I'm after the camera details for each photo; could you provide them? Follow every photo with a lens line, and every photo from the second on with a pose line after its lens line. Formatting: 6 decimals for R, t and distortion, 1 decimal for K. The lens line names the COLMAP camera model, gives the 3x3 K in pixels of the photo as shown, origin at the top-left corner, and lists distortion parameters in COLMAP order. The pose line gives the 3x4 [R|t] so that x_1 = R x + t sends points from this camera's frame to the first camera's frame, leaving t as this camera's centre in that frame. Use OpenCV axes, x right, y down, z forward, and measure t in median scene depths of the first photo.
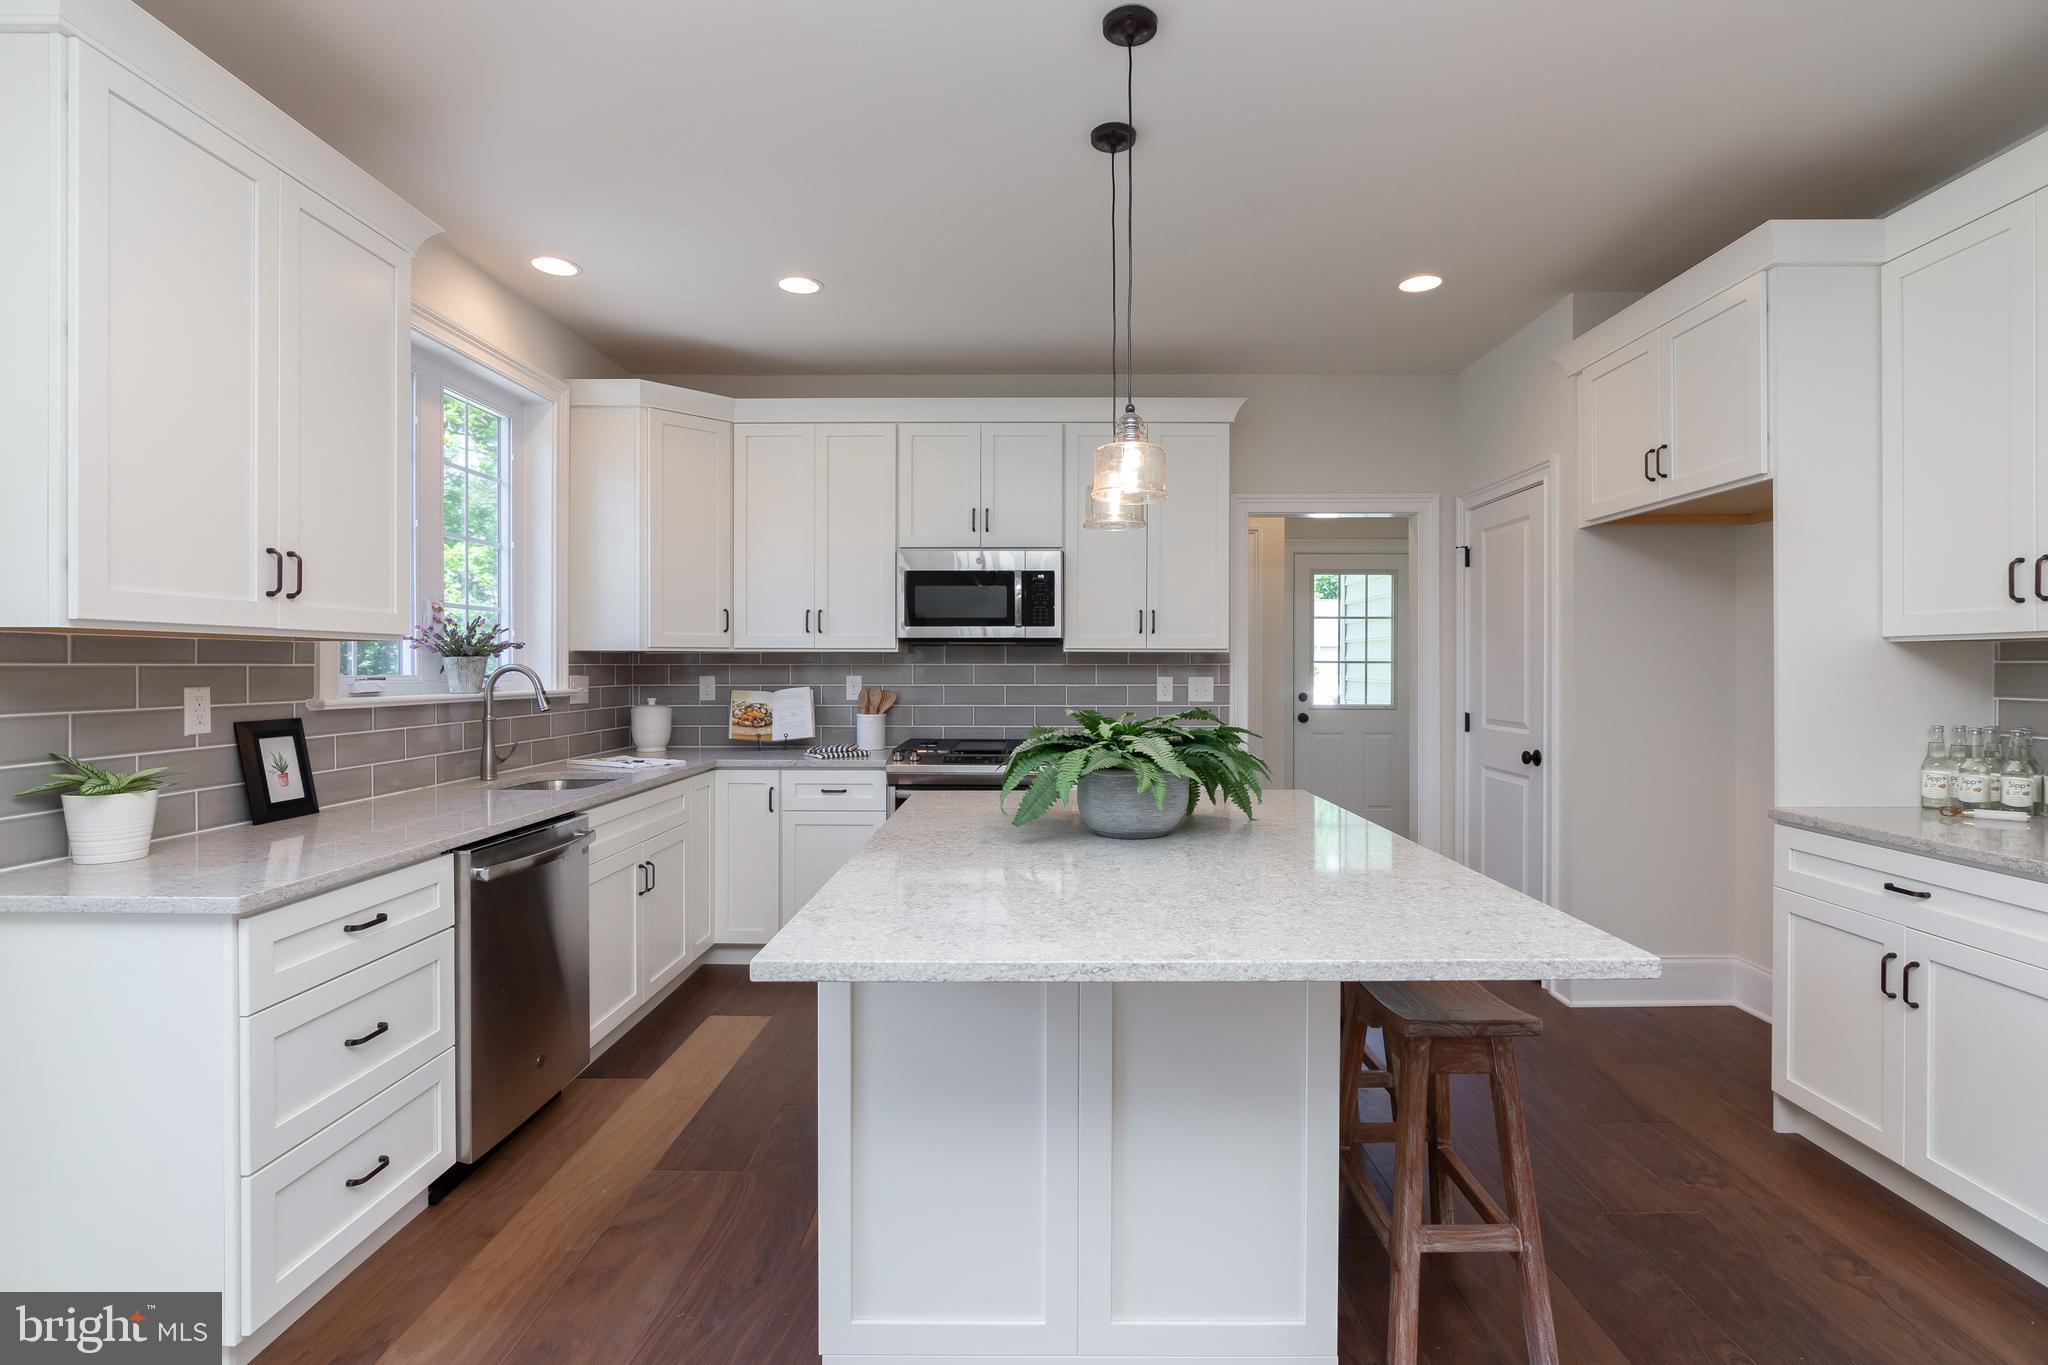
lens RADIAL K [[945.7, 0, 1037.2], [0, 945.7, 667.1], [0, 0, 1]] dist [-0.013050, 0.003903]
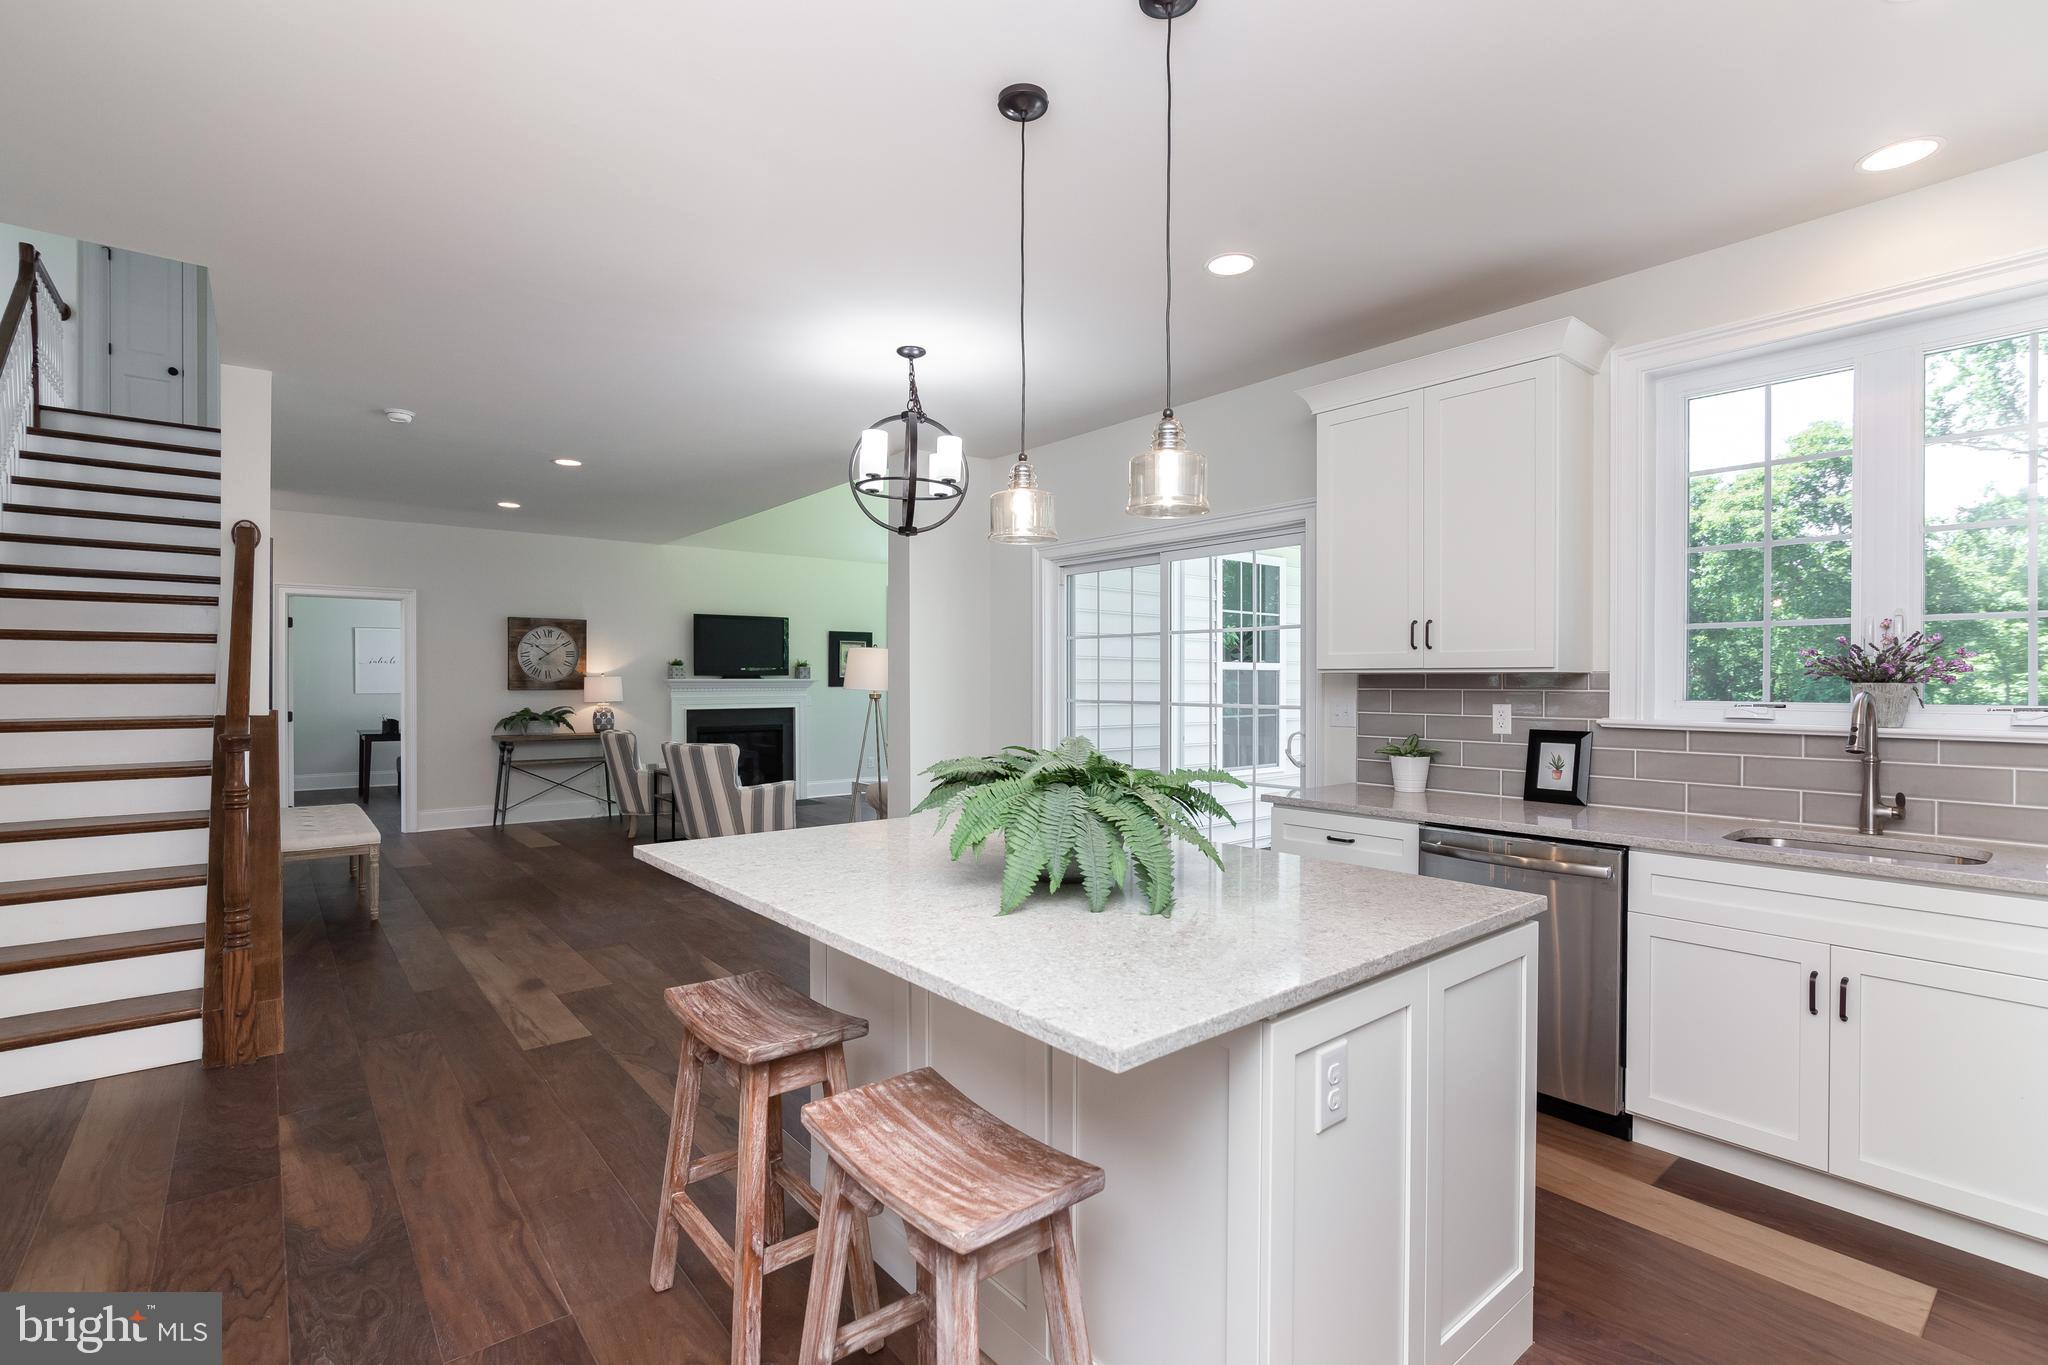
lens RADIAL K [[945.7, 0, 1007.5], [0, 945.7, 683.3], [0, 0, 1]] dist [-0.013050, 0.003903]
pose [[-0.780680, 0.001809, -0.624929, 0.432765], [-0.001302, 0.999989, 0.004521, -0.011323], [0.624930, 0.004343, -0.780669, 1.002834]]
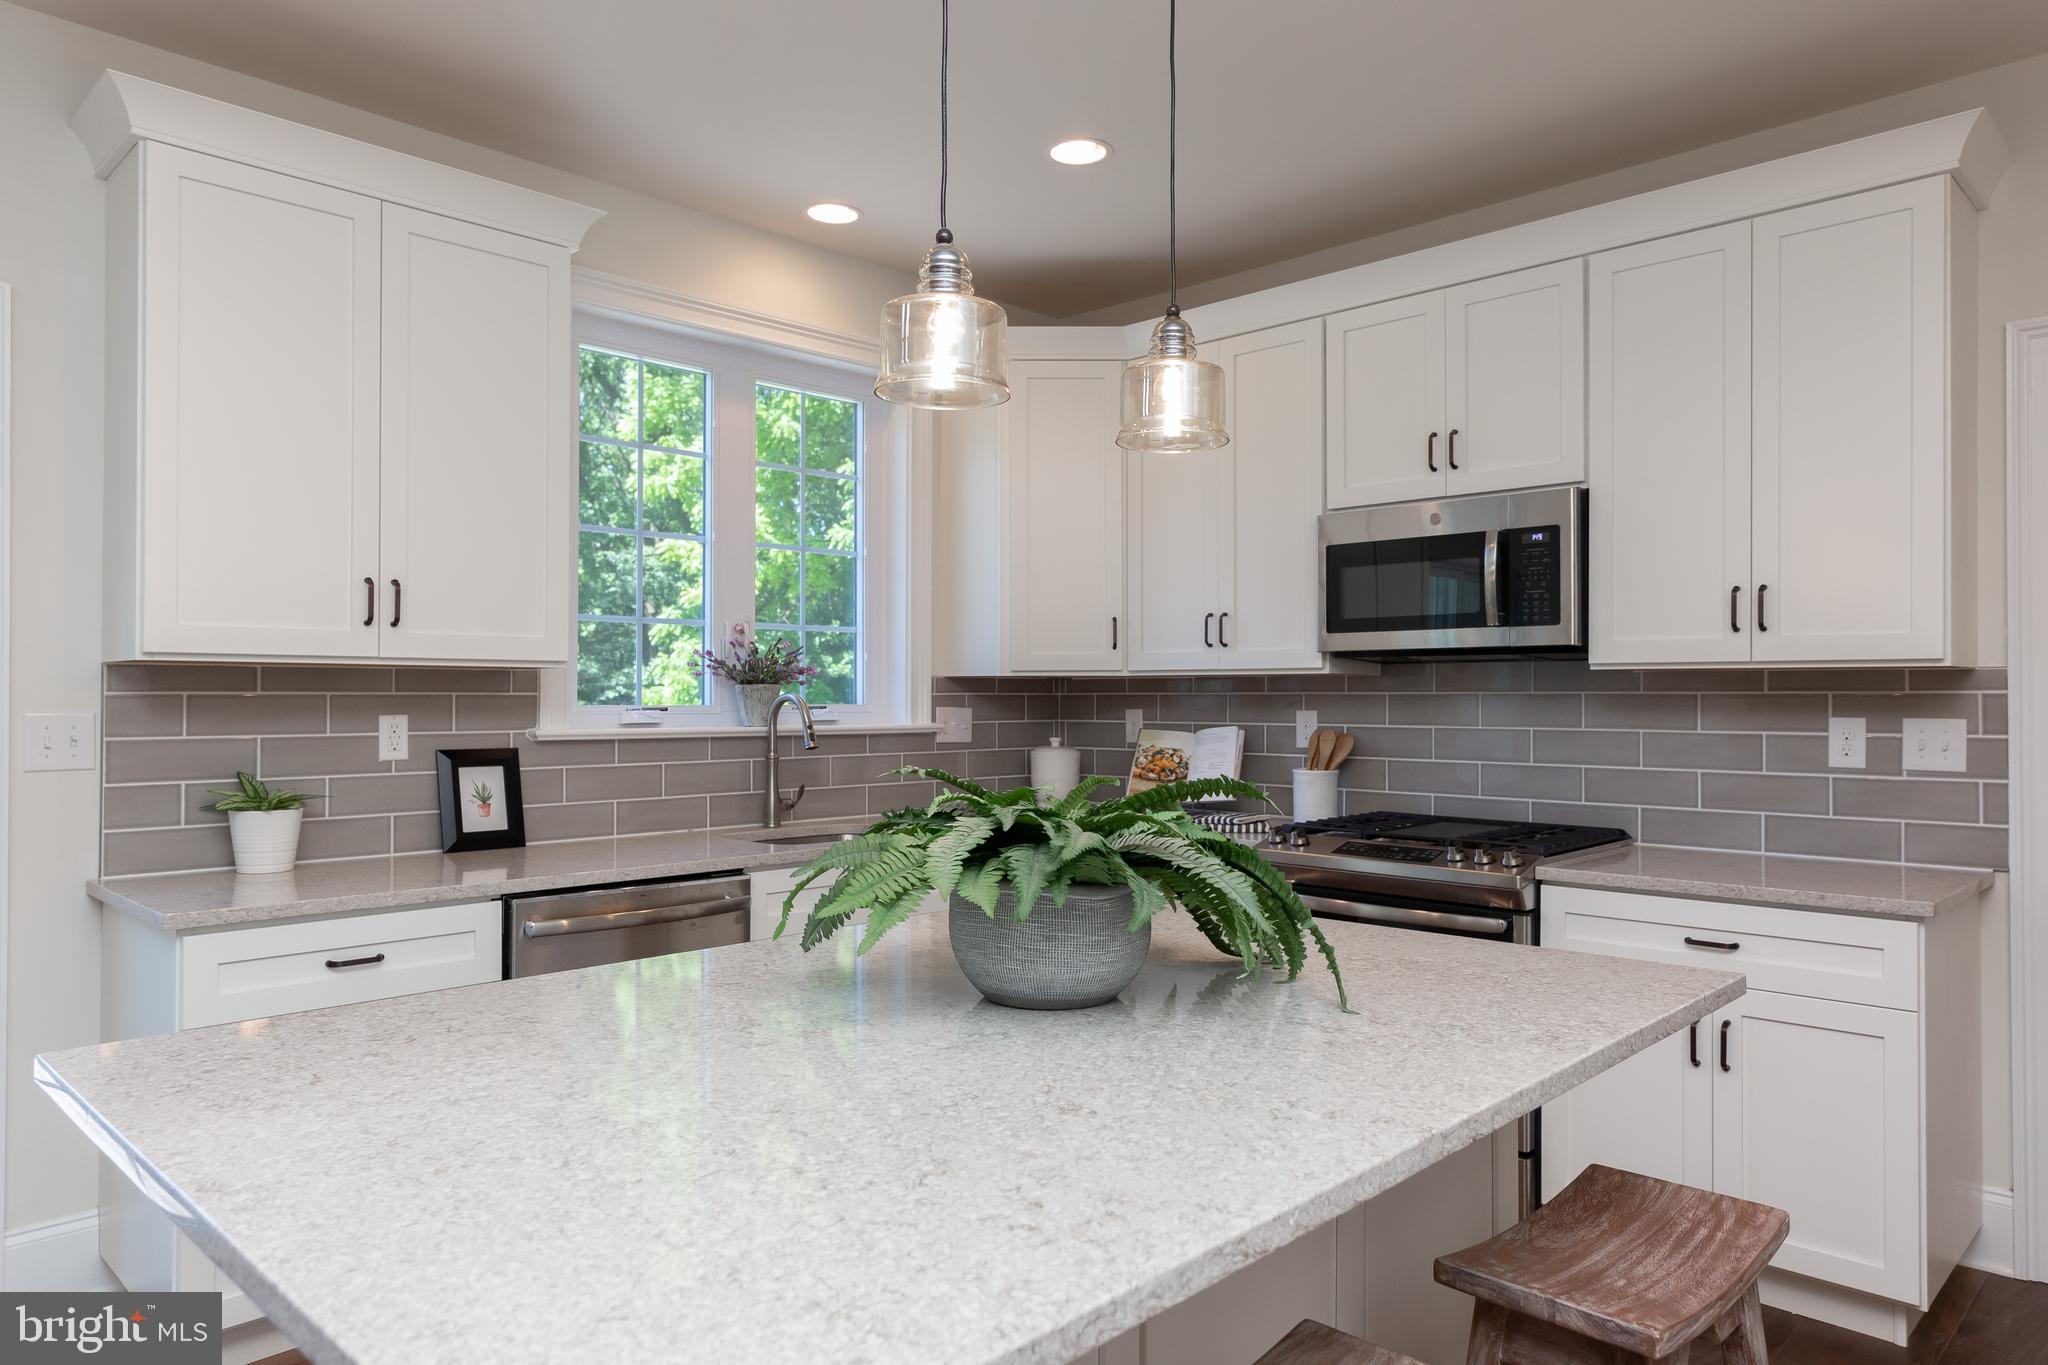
lens RADIAL K [[1319.6, 0, 1056.1], [0, 1319.6, 687.3], [0, 0, 1]] dist [-0.001044, 0.008695]
pose [[0.724020, -0.003911, -0.689768, 0.378671], [-0.001547, 0.999972, -0.007293, -0.000010], [0.689777, 0.006347, 0.723994, 0.260387]]
